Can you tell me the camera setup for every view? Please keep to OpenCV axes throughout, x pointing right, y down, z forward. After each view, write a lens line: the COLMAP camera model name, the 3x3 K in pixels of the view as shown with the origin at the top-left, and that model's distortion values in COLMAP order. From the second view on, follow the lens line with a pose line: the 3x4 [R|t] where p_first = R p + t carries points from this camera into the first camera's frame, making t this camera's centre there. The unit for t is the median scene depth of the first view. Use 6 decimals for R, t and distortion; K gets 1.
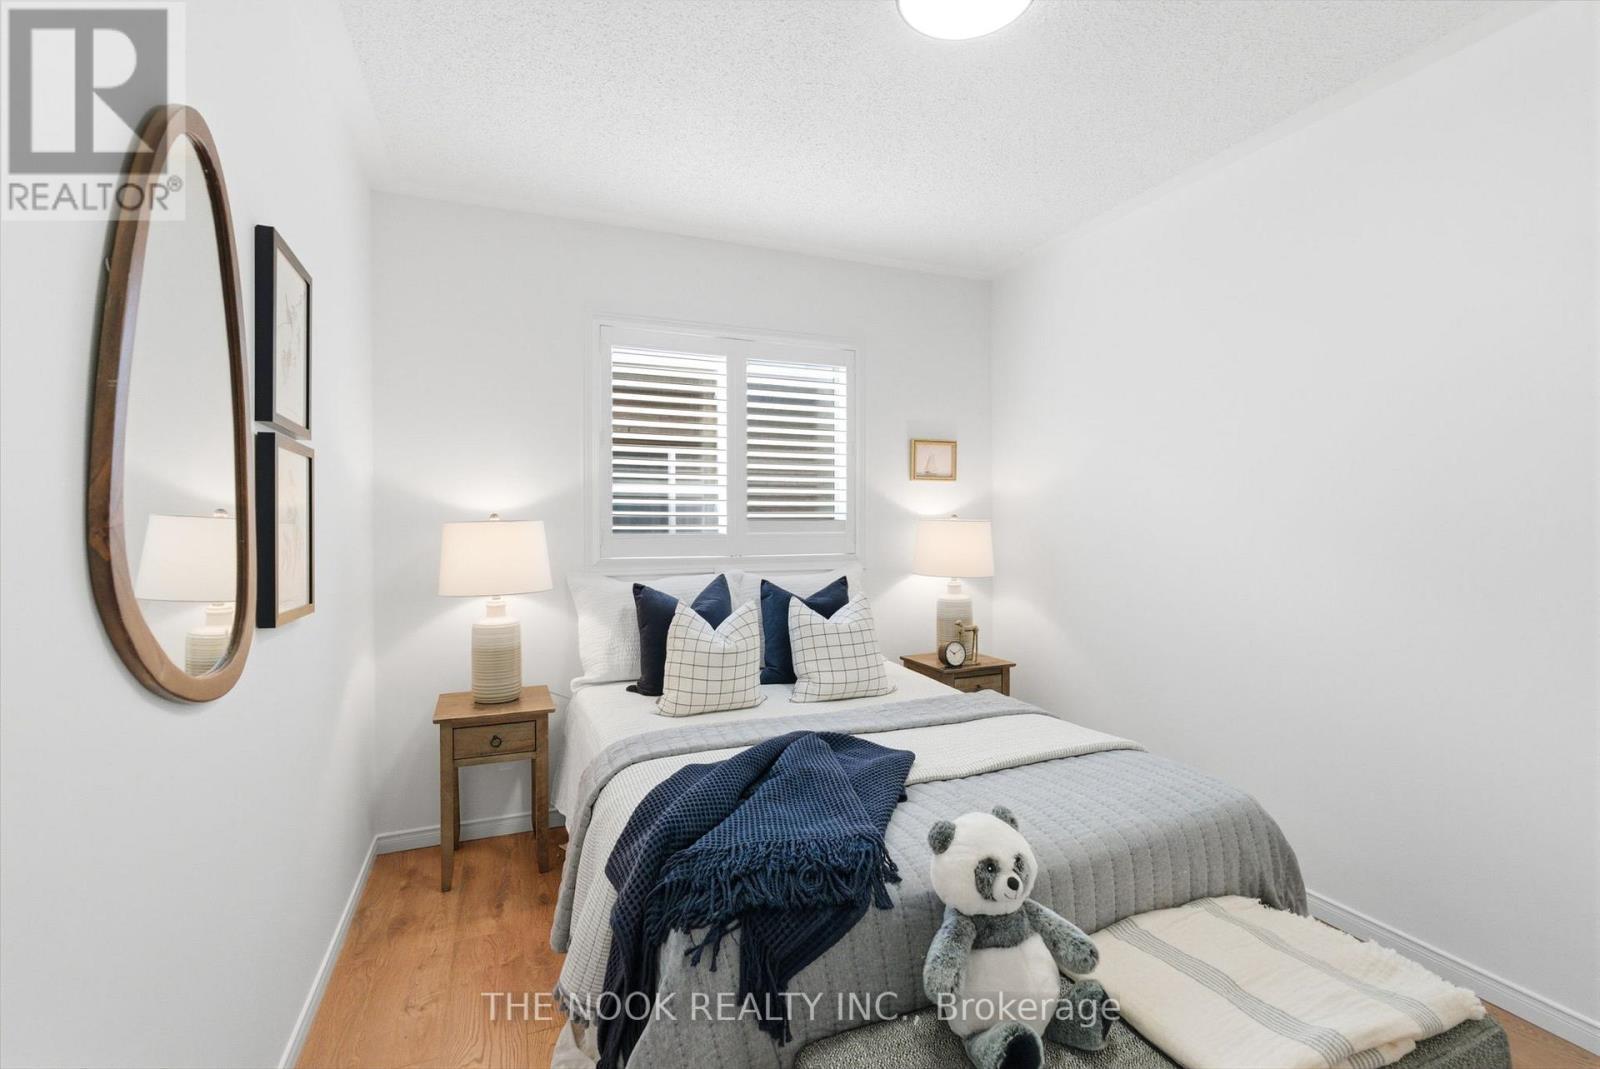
lens RADIAL K [[723.0, 0, 802.0], [0, 723.0, 531.0], [0, 0, 1]] dist [-0.018315, 0.008826]
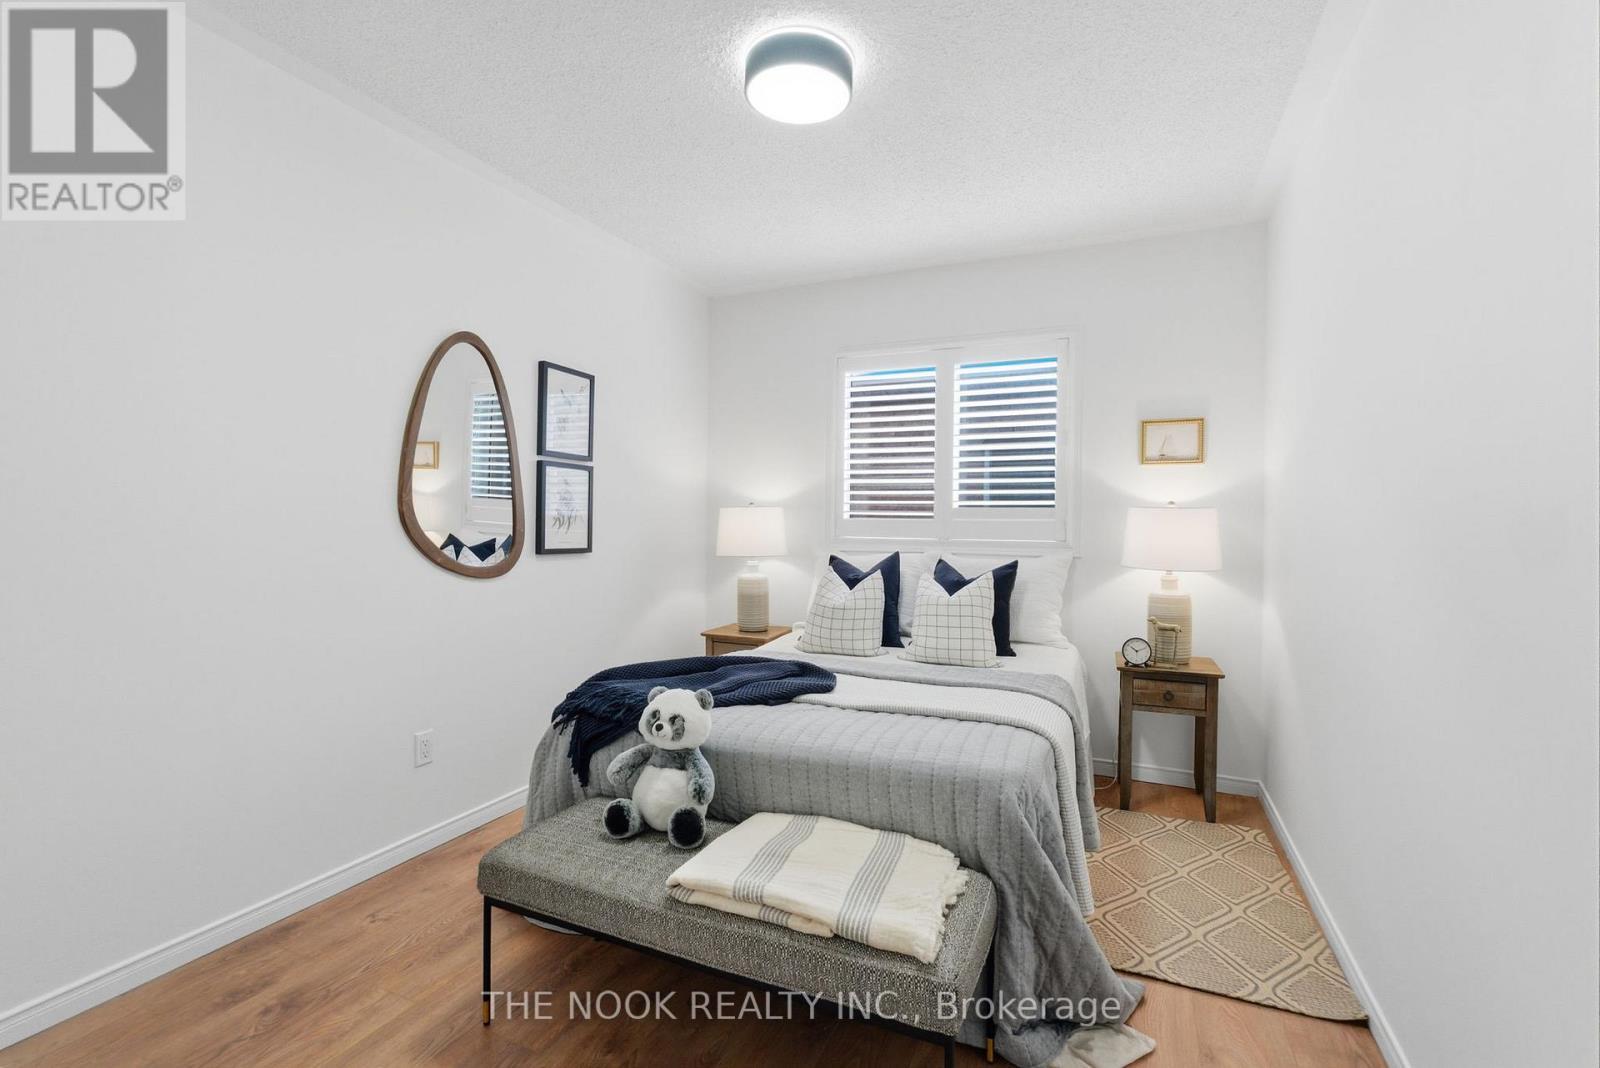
lens RADIAL K [[723.0, 0, 802.0], [0, 723.0, 530.5], [0, 0, 1]] dist [-0.018315, 0.008826]
pose [[0.689262, 0.019453, -0.724251, 0.586949], [-0.017310, 0.999796, 0.010380, 0.013806], [0.724305, 0.005382, 0.689458, 0.050545]]
